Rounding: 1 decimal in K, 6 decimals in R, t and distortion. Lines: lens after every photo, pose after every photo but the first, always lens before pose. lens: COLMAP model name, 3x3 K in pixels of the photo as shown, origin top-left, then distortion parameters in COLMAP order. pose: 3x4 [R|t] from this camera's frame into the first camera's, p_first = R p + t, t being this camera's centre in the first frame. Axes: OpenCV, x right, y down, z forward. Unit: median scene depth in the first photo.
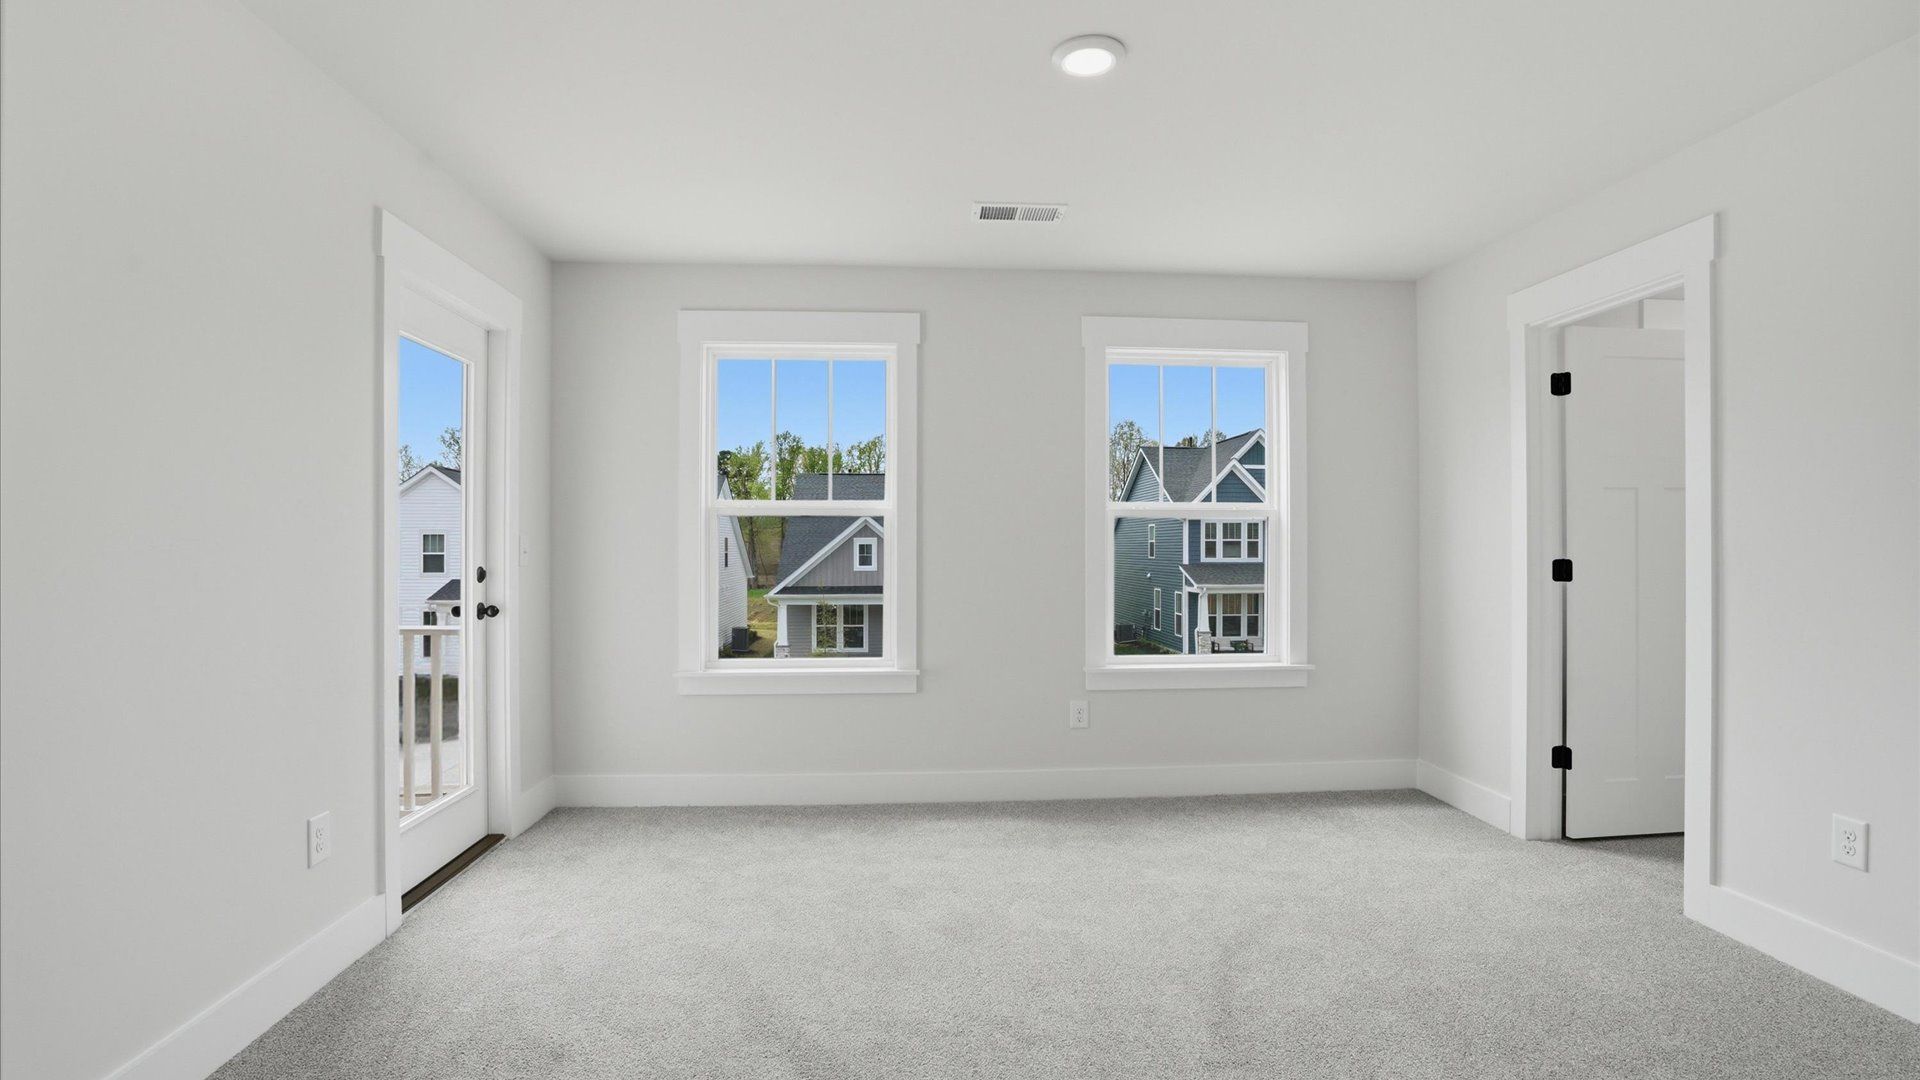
lens RADIAL K [[892.4, 0, 960.0], [0, 892.4, 540.0], [0, 0, 1]] dist [-0.031425, 0.000237]
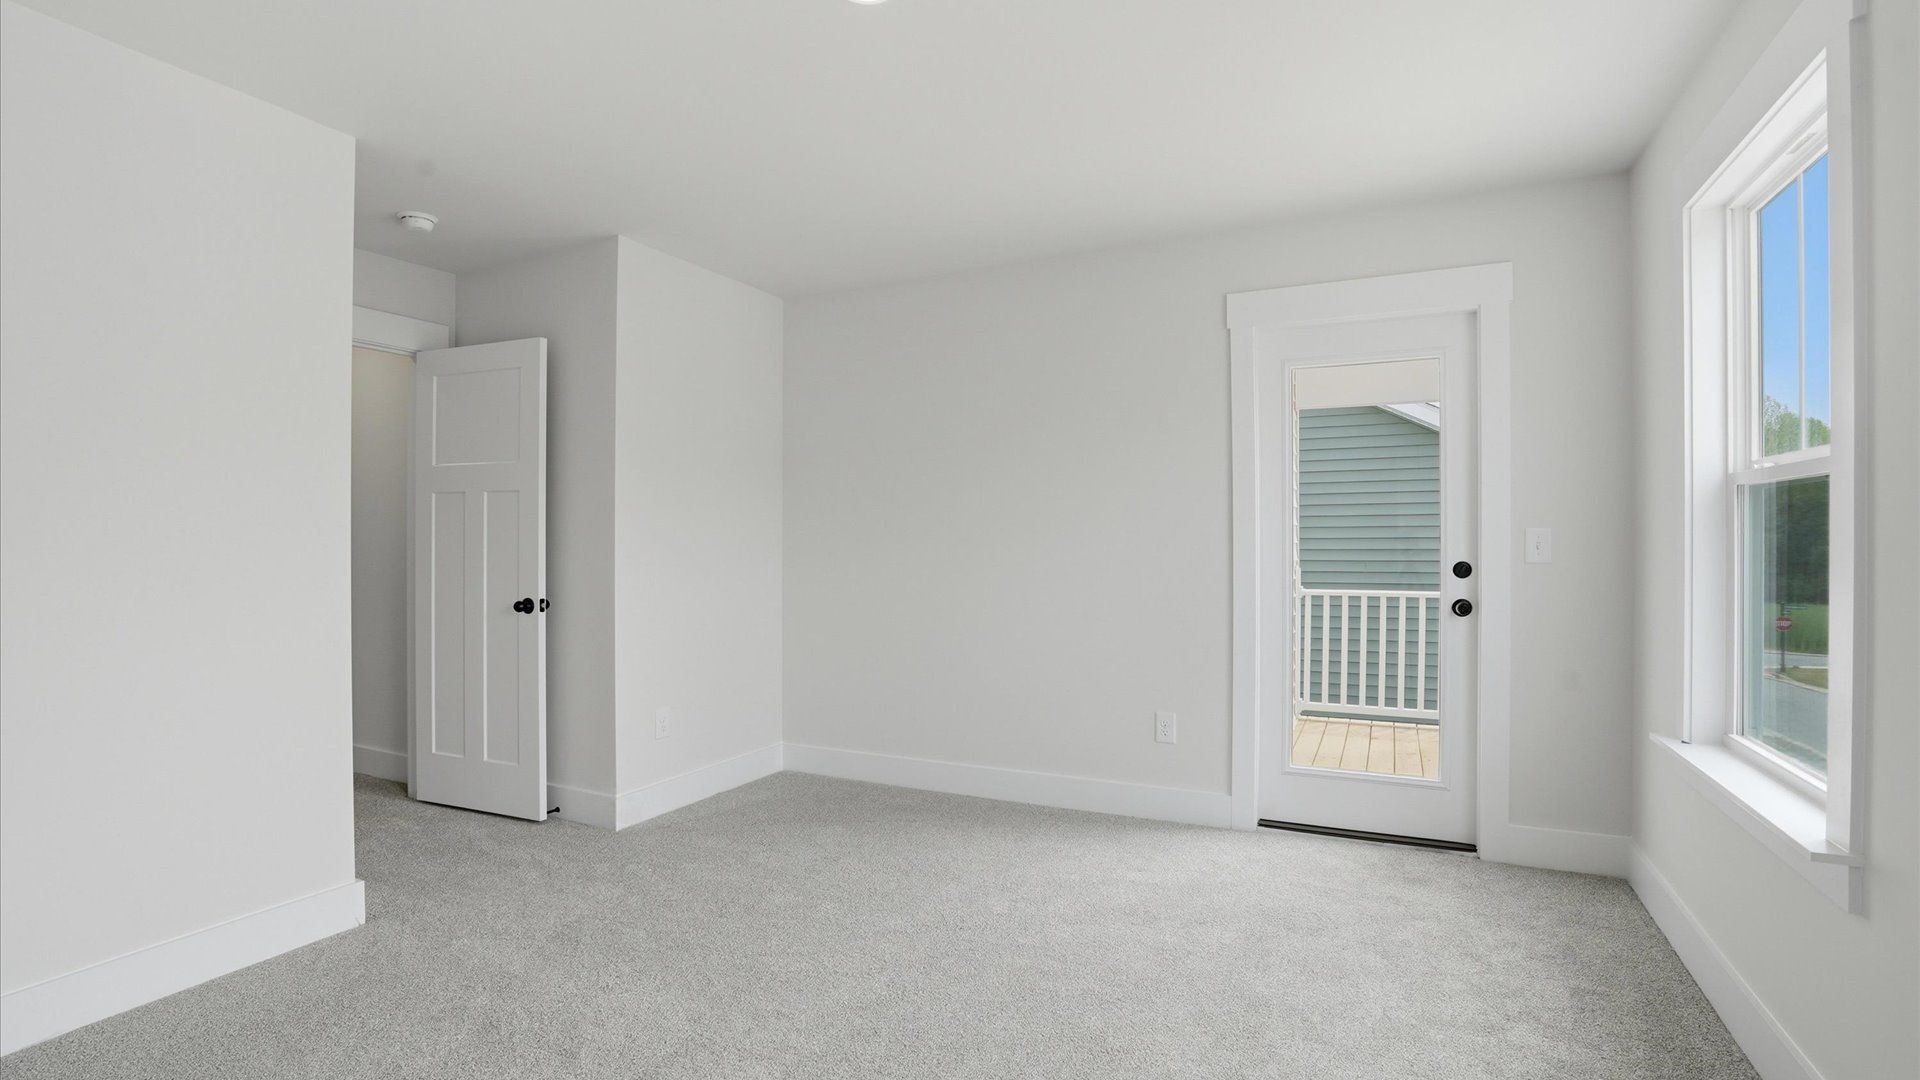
lens RADIAL K [[892.4, 0, 960.0], [0, 892.4, 540.0], [0, 0, 1]] dist [-0.031425, 0.000237]
pose [[-0.498322, -0.003425, -0.866985, 0.558195], [0.000355, 0.999991, -0.004154, 0.014251], [0.866992, -0.002378, -0.498316, 1.008332]]
